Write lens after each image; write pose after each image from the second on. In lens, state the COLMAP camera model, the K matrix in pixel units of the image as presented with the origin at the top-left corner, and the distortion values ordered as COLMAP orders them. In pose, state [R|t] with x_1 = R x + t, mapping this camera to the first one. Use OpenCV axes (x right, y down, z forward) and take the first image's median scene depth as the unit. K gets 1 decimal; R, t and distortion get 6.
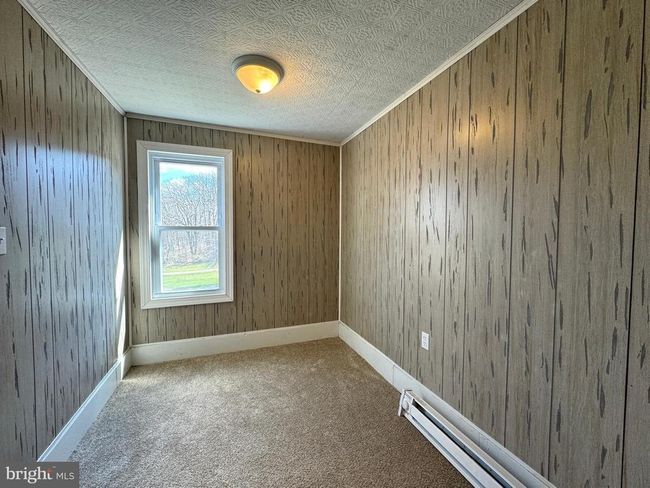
lens RADIAL K [[260.0, 0, 318.8], [0, 260.0, 245.3], [0, 0, 1]] dist [0.002089, 0.000292]
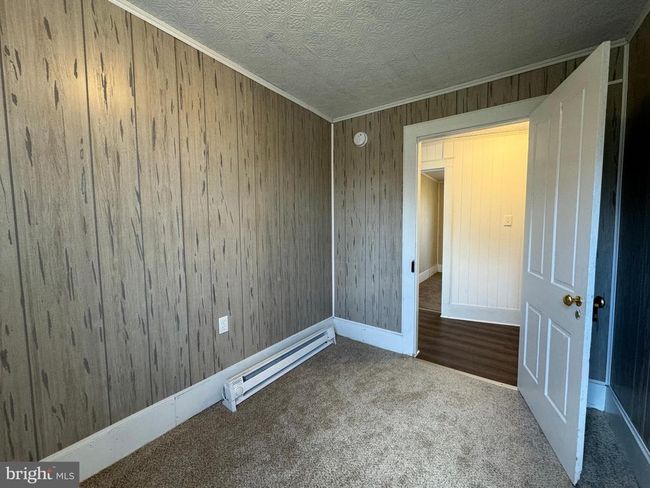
lens RADIAL K [[260.0, 0, 320.6], [0, 260.0, 239.5], [0, 0, 1]] dist [0.002089, 0.000292]
pose [[-0.546892, -0.055678, 0.835350, -0.601932], [0.038101, 0.995097, 0.091270, -0.034771], [-0.836336, 0.081742, -0.542089, 1.188067]]
